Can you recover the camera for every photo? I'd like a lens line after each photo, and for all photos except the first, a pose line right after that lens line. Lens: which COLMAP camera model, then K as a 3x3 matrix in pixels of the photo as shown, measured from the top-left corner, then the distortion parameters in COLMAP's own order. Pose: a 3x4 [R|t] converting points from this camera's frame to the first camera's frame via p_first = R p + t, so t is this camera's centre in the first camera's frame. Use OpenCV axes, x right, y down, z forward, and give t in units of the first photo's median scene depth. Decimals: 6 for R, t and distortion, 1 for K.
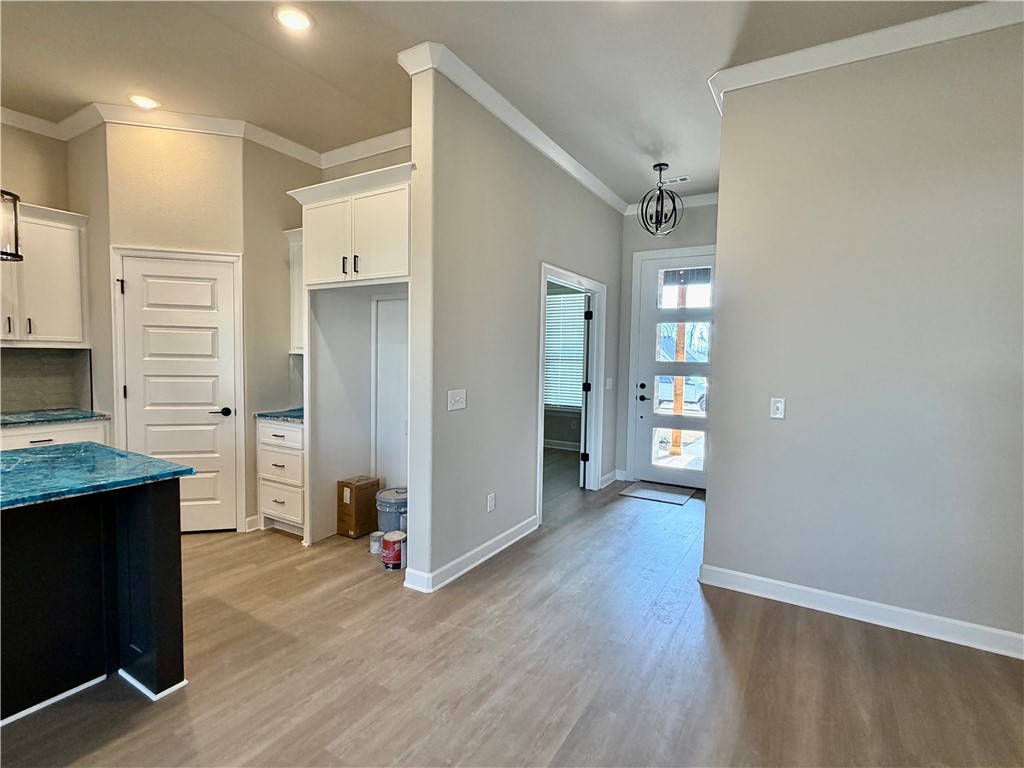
lens RADIAL K [[491.5, 0, 512.0], [0, 491.5, 384.0], [0, 0, 1]] dist [-0.001996, -0.000060]
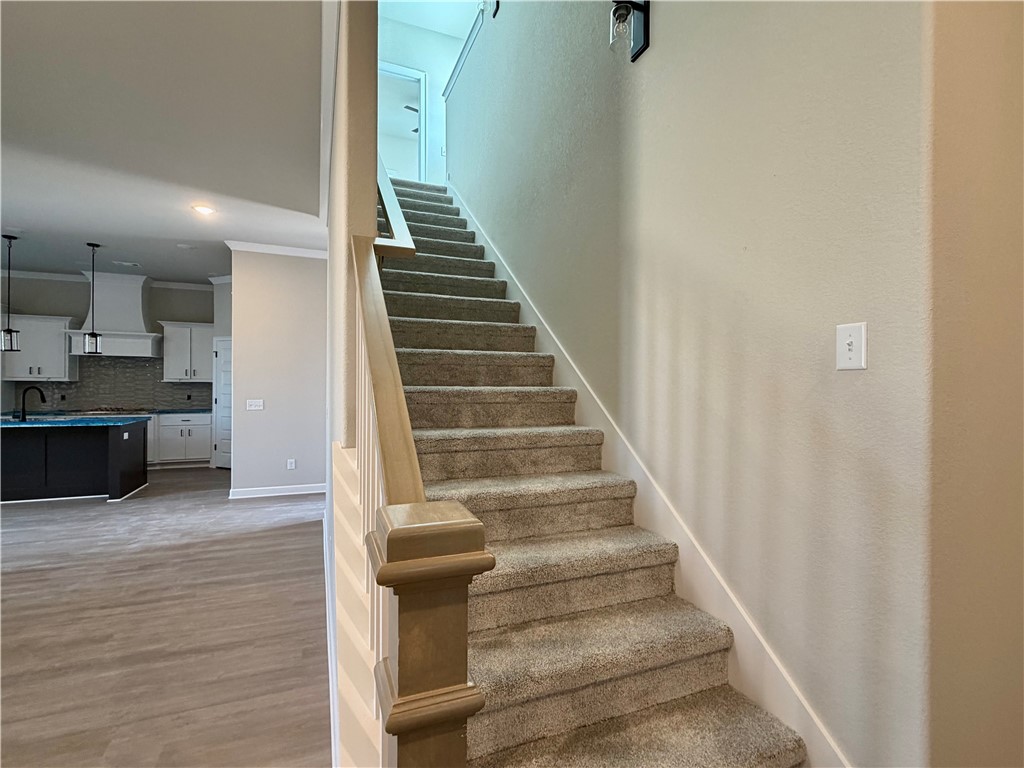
lens RADIAL K [[478.3, 0, 510.7], [0, 478.3, 384.1], [0, 0, 1]] dist [-0.000291, -0.000074]
pose [[0.800078, -0.013286, -0.599748, 1.620043], [-0.025501, 0.998098, -0.056129, 0.027920], [0.599353, 0.060202, 0.798218, 0.078265]]
